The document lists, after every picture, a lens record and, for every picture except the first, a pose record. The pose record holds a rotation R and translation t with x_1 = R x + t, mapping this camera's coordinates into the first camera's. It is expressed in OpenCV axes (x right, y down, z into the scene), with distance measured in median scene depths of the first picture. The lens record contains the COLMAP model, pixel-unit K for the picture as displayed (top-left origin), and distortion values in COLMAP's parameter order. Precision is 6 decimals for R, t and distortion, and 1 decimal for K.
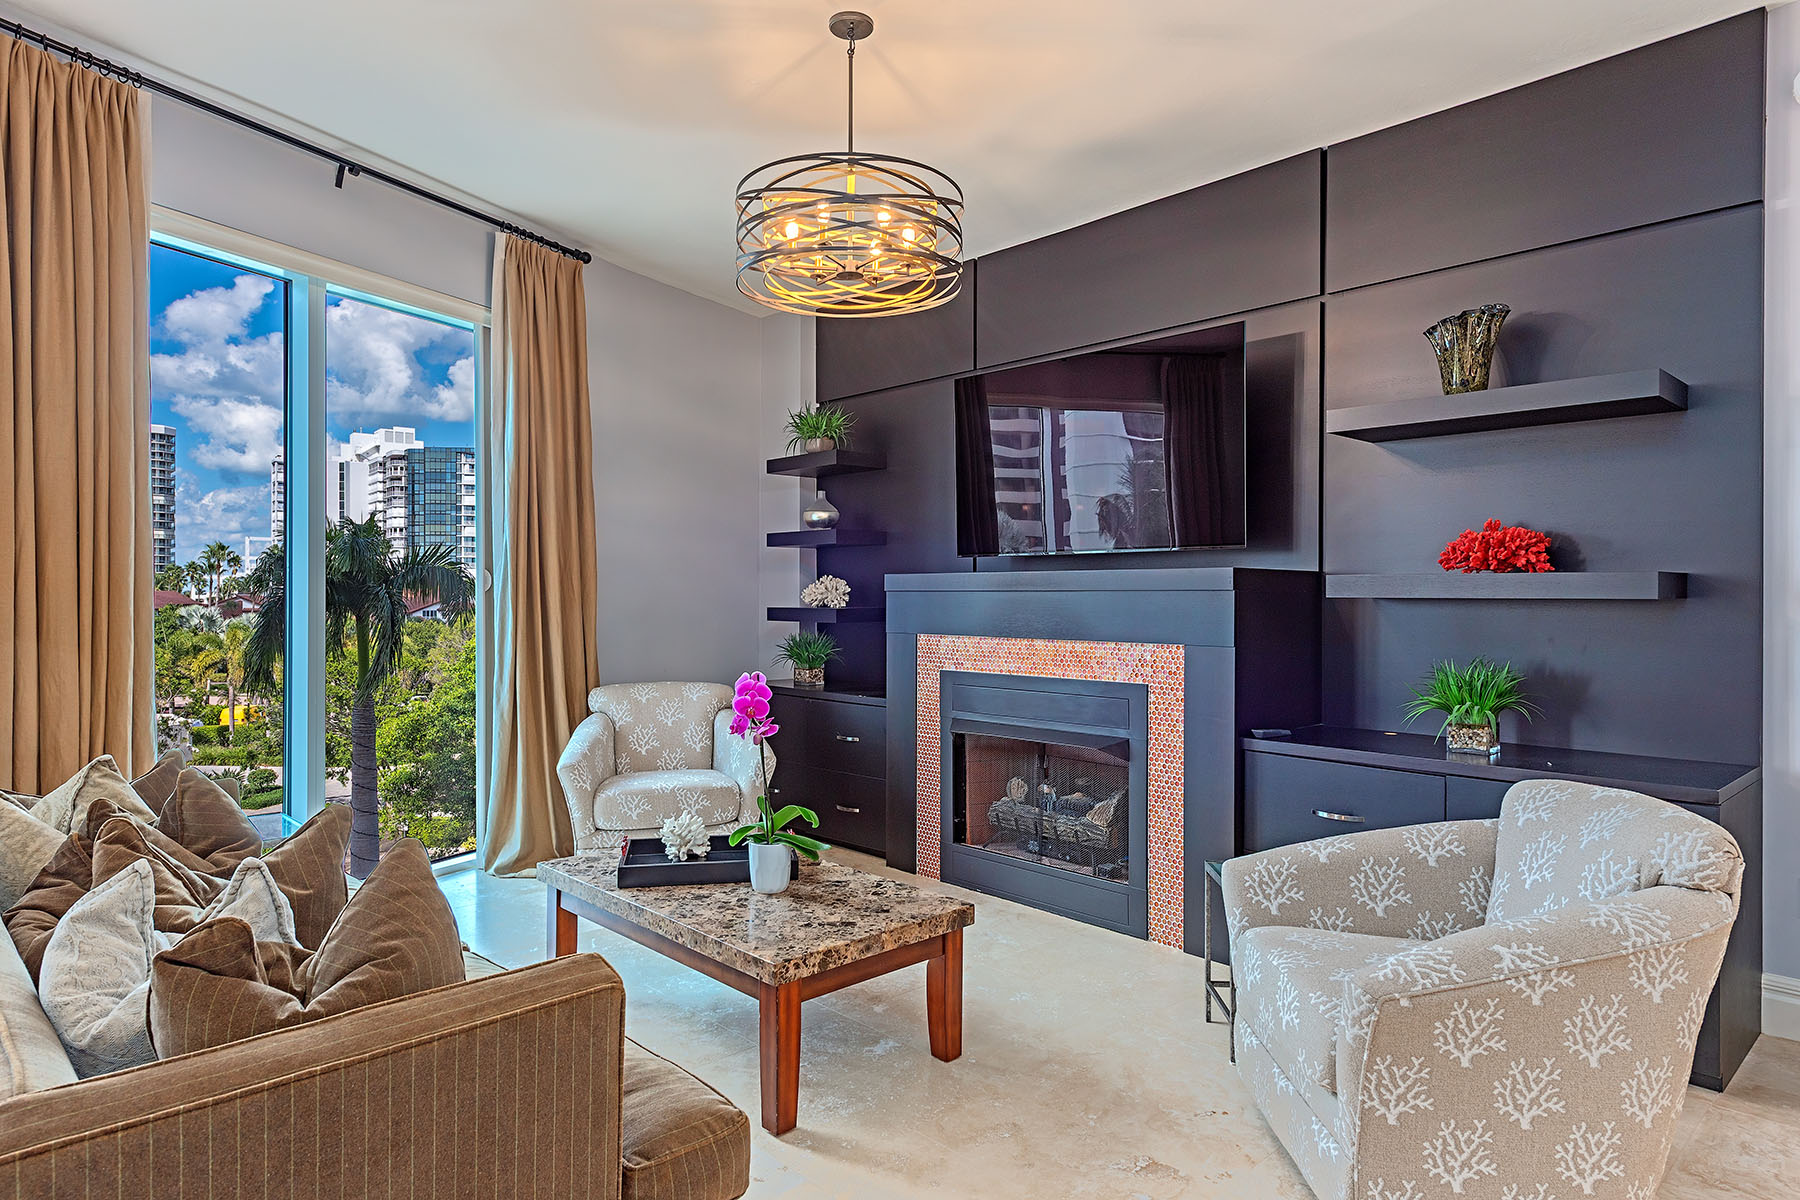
lens RADIAL K [[1049.7, 0, 902.4], [0, 1049.7, 594.1], [0, 0, 1]] dist [0.002588, -0.001306]
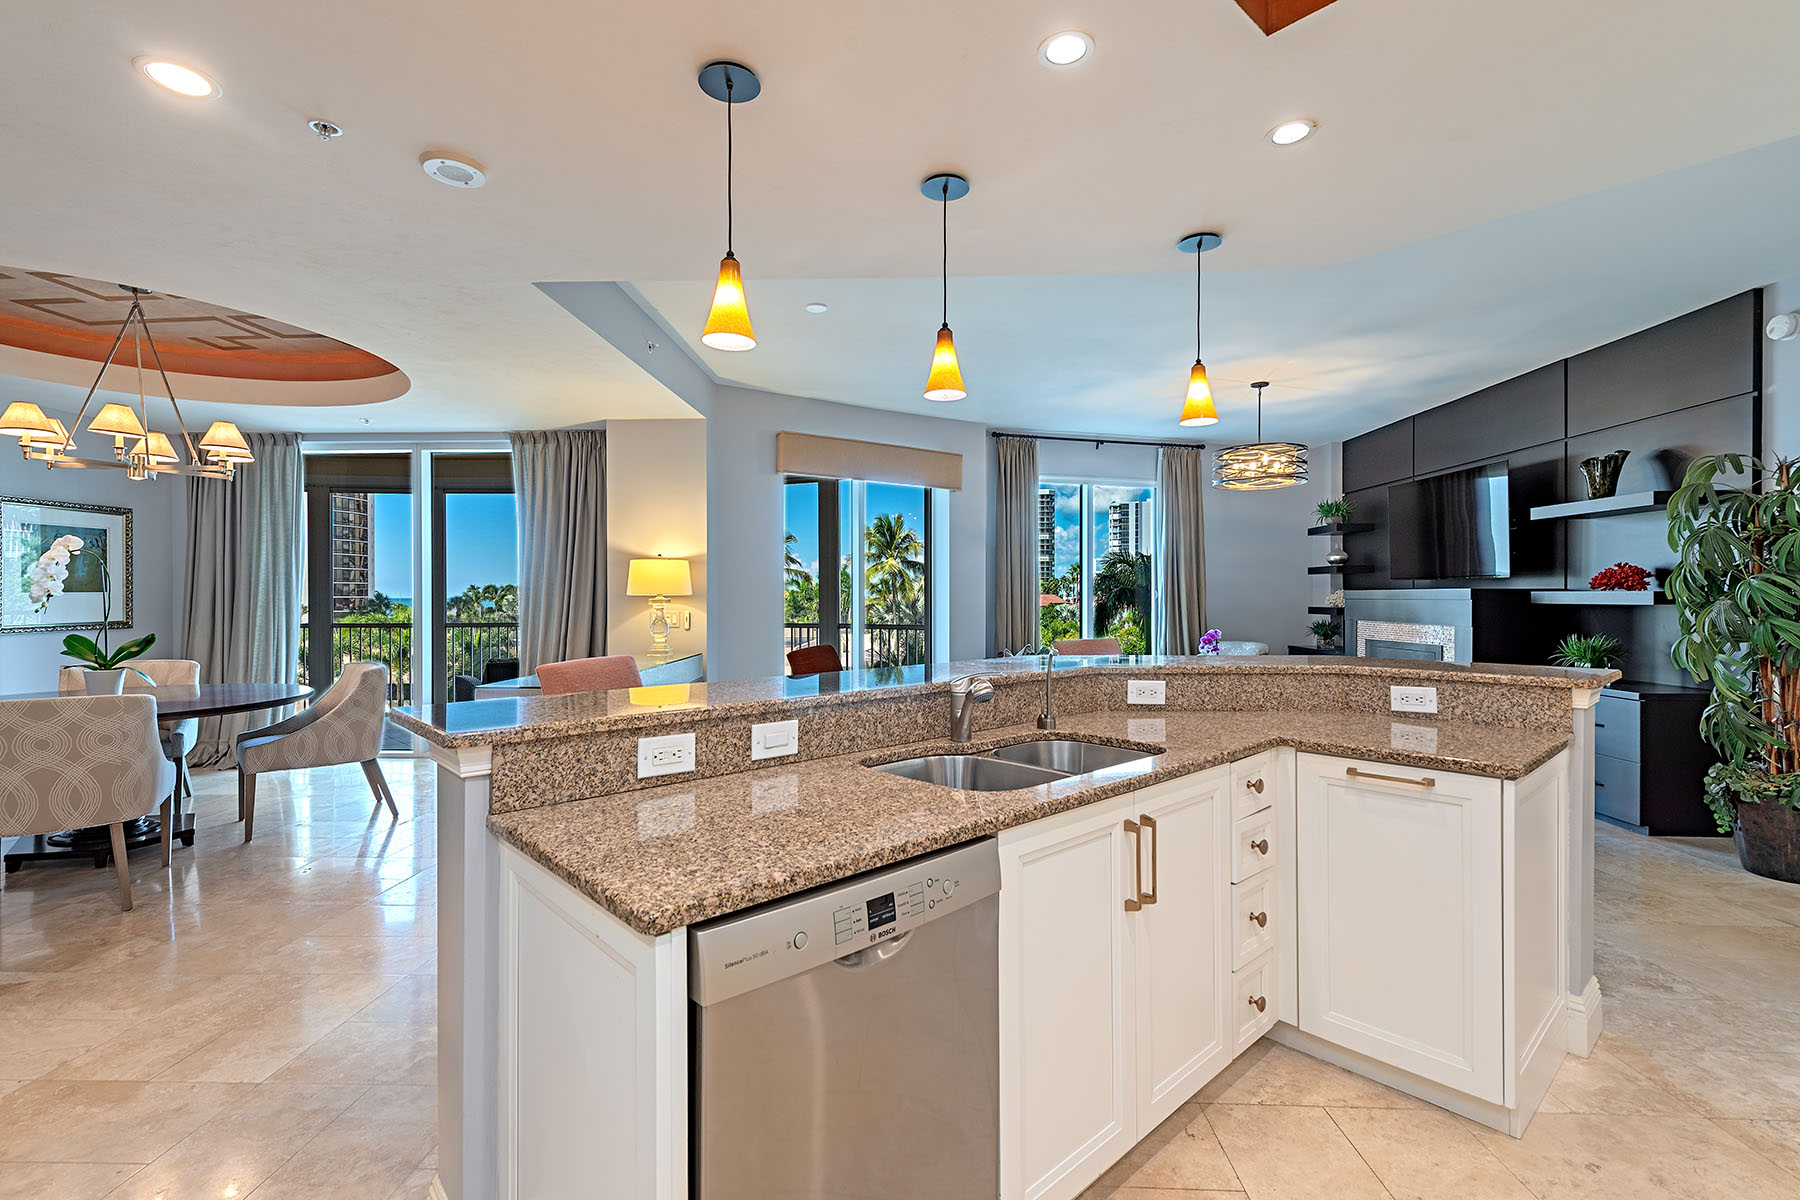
lens RADIAL K [[814.4, 0, 901.7], [0, 814.4, 593.6], [0, 0, 1]] dist [0.000270, 0.000099]
pose [[0.703071, -0.002731, -0.711115, 0.407624], [0.000136, 0.999993, -0.003705, -0.005548], [0.711120, 0.002508, 0.703066, -0.564079]]
